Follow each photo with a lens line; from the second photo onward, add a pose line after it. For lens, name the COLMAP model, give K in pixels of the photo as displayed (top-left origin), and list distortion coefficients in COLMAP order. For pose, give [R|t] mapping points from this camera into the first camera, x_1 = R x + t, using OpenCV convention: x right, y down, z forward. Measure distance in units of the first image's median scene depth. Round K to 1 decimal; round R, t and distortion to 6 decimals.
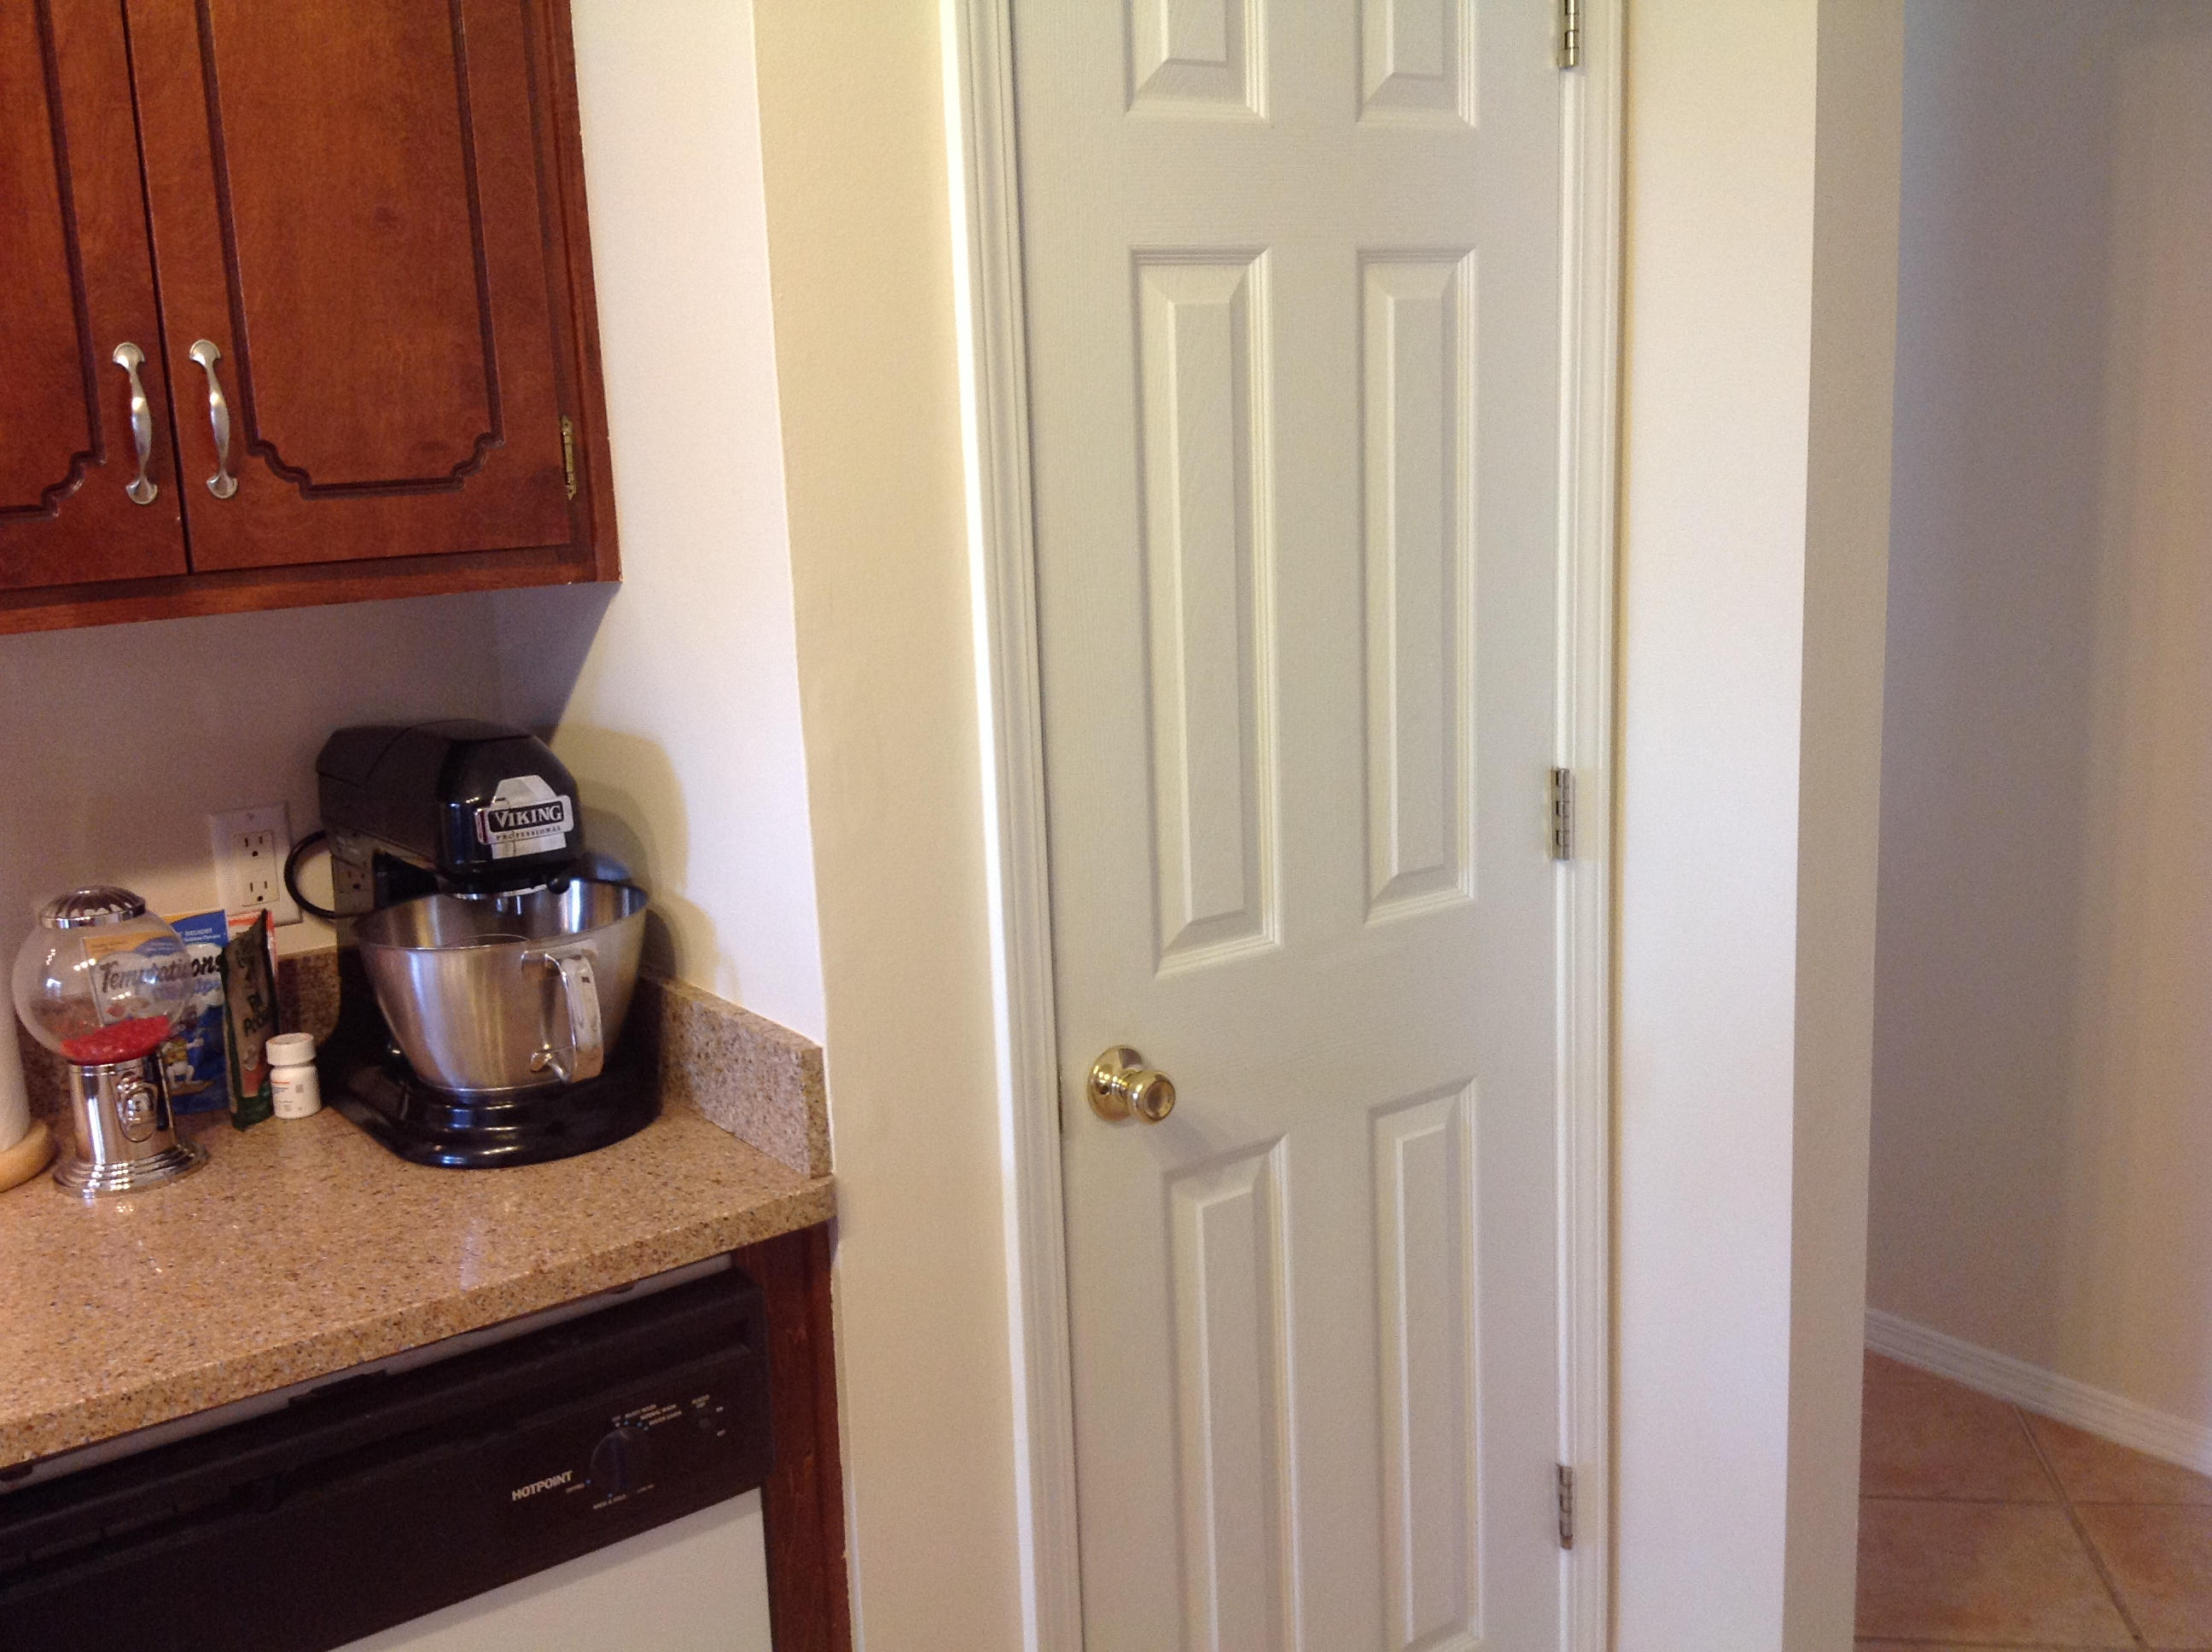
lens RADIAL K [[2123.6, 0, 1108.6], [0, 2123.6, 817.8], [0, 0, 1]] dist [0.189635, -0.435599]
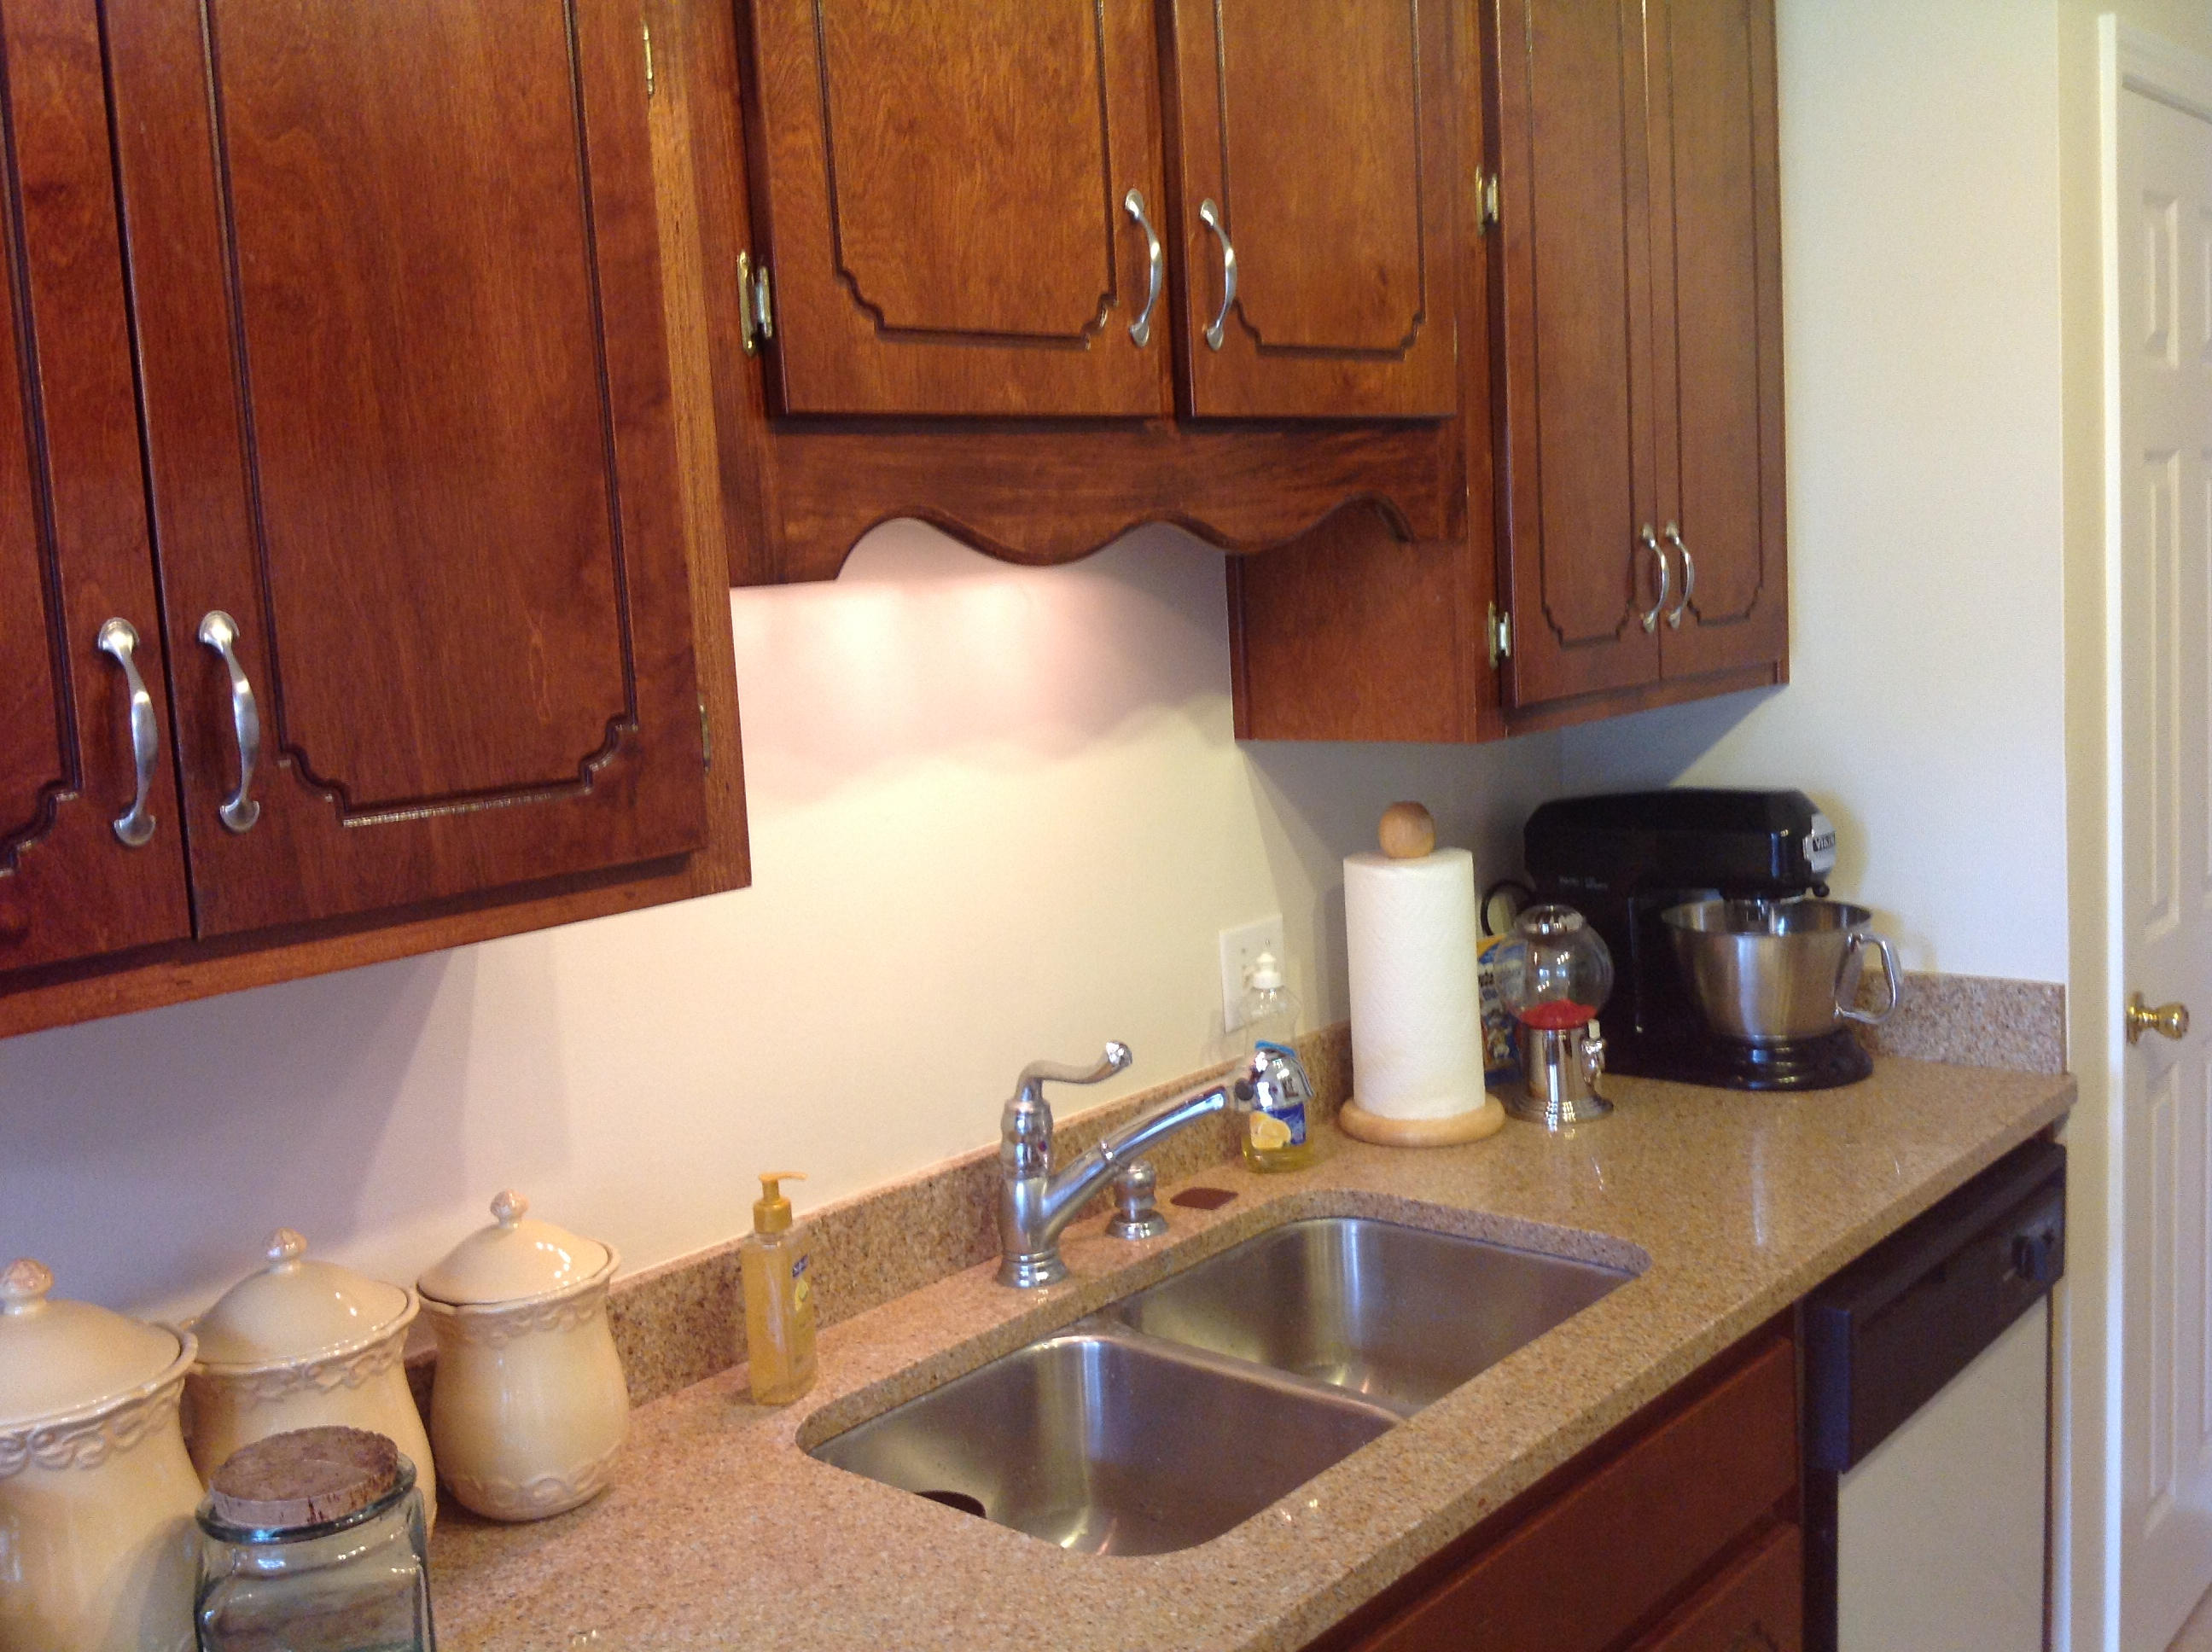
lens RADIAL K [[2108.1, 0, 1093.8], [0, 2108.1, 812.8], [0, 0, 1]] dist [0.222004, -0.568029]
pose [[0.979191, -0.042900, 0.198354, -0.987738], [0.059984, 0.994913, -0.080932, 0.064958], [-0.193873, 0.091146, 0.976783, -0.294749]]
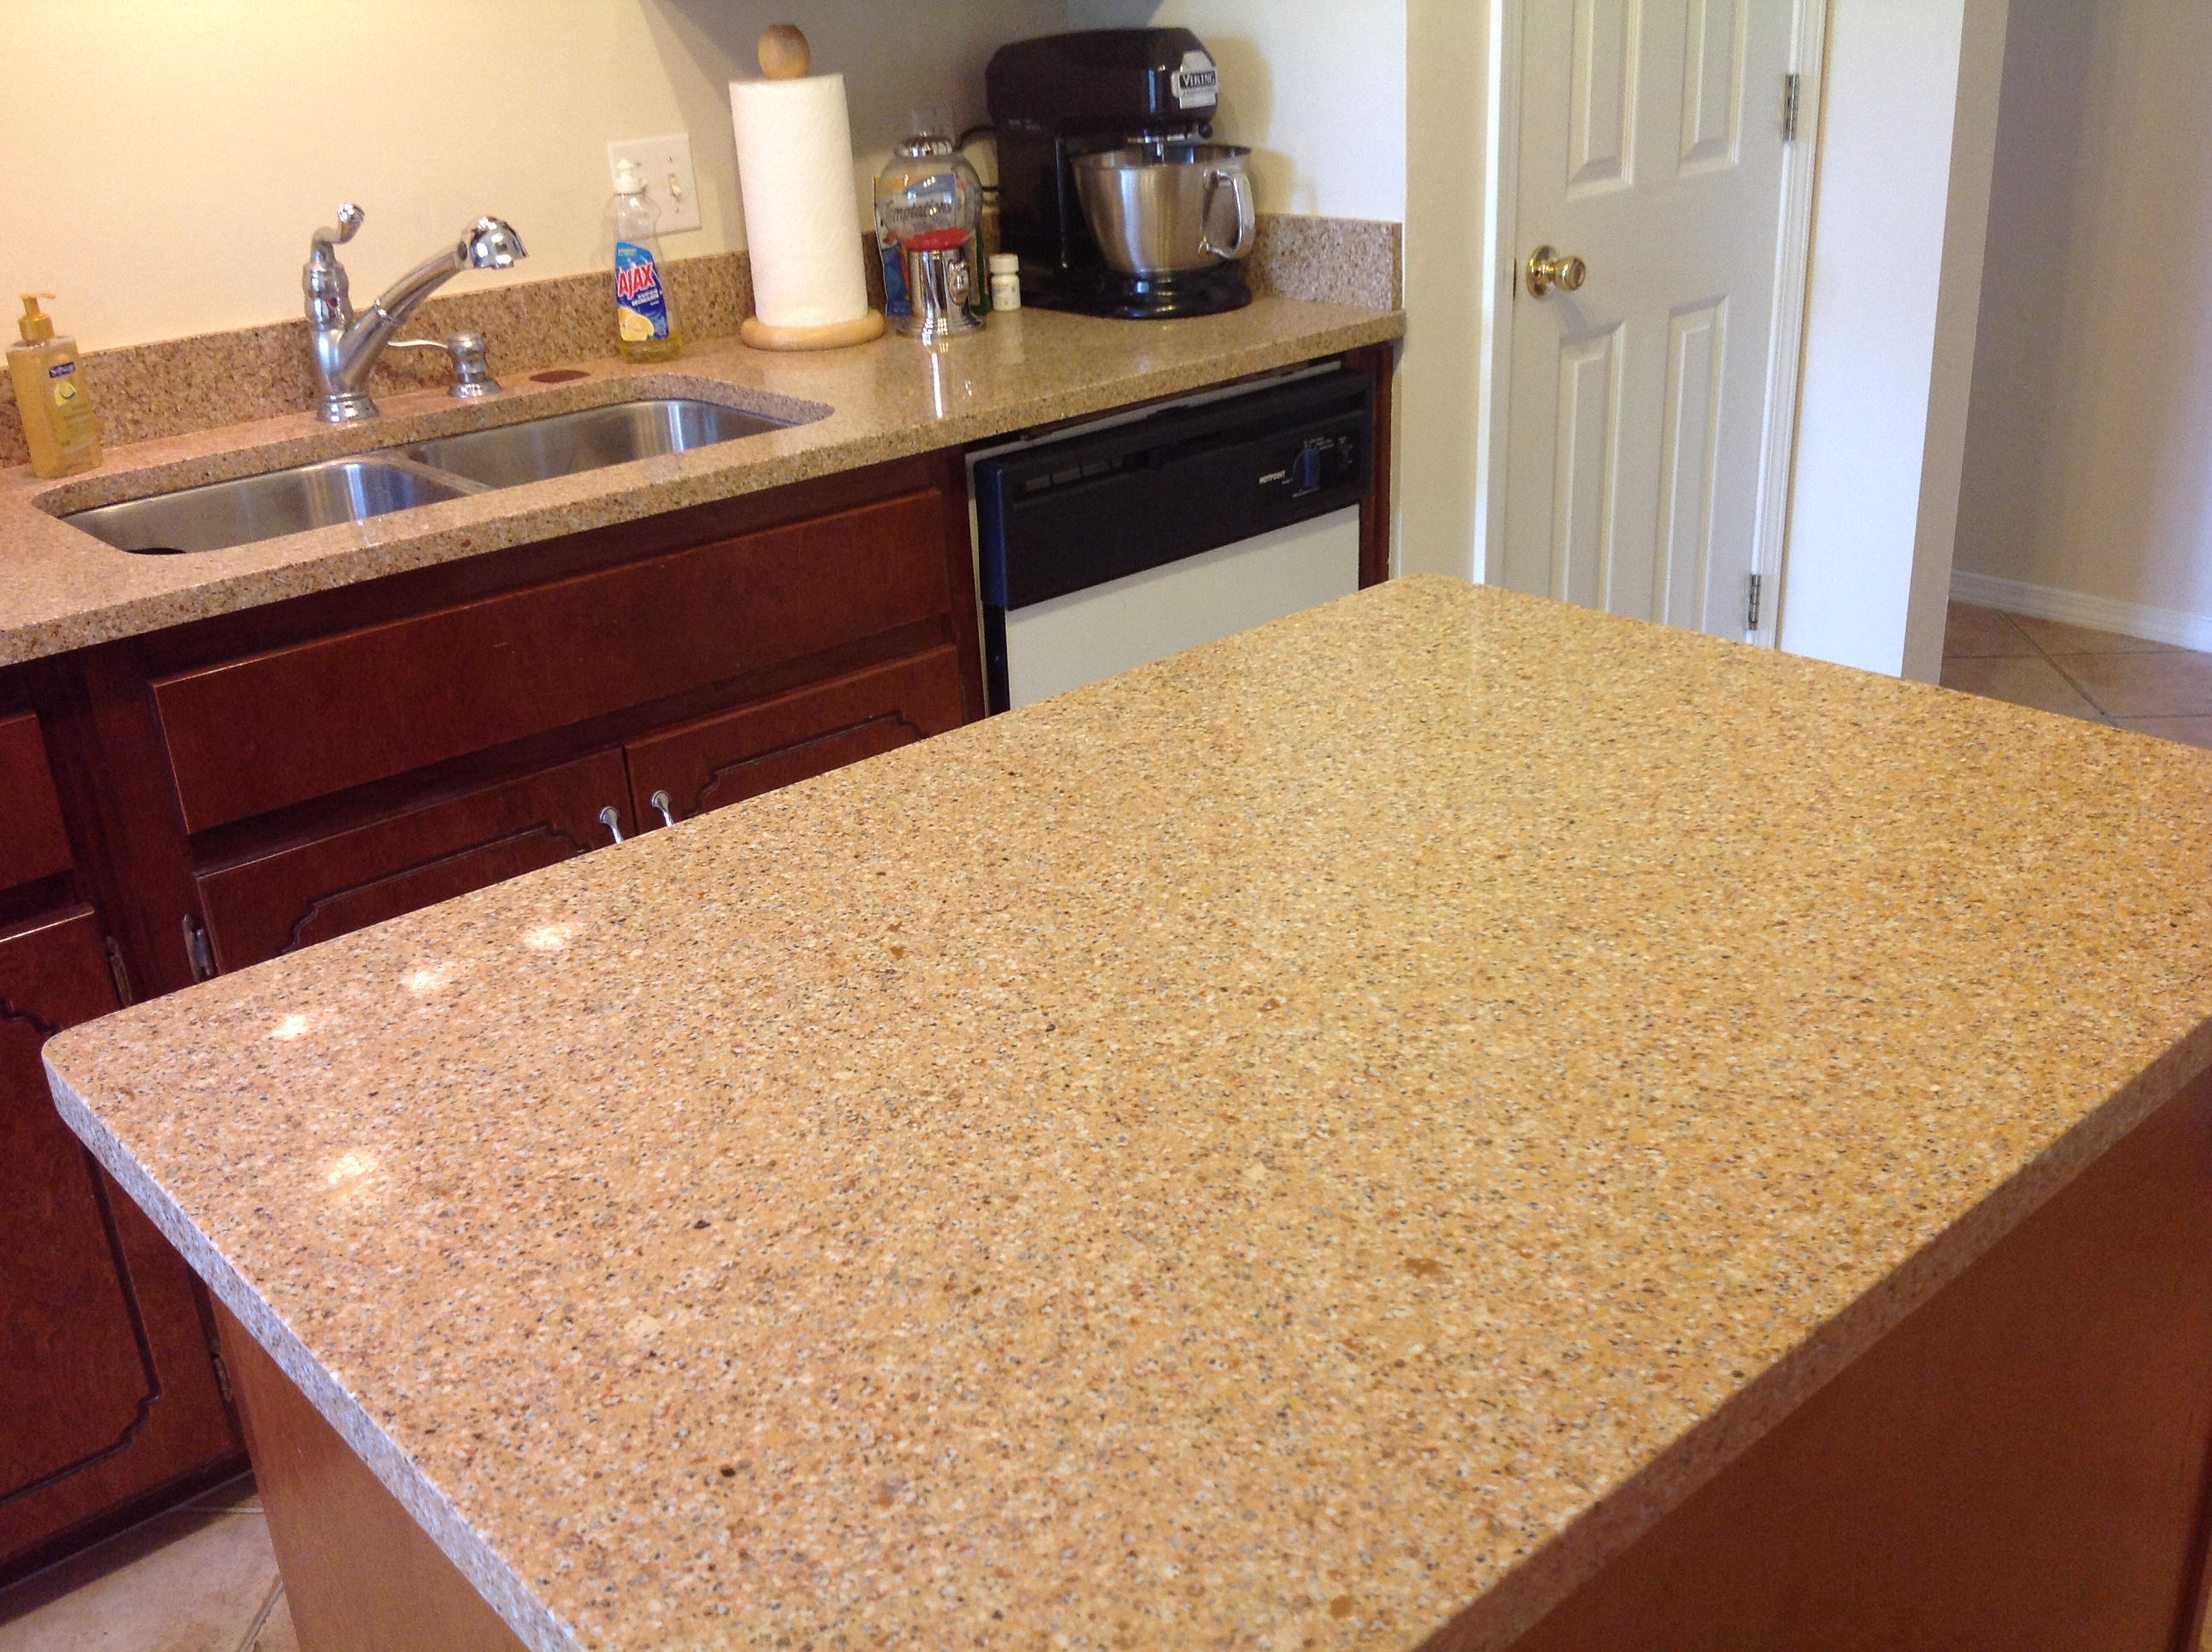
lens RADIAL K [[2123.6, 0, 1108.6], [0, 2123.6, 817.8], [0, 0, 1]] dist [0.189635, -0.435599]
pose [[0.996625, -0.038424, 0.072536, -0.447709], [0.023484, 0.980206, 0.196583, 0.203983], [-0.078654, -0.194216, 0.977800, -0.588674]]
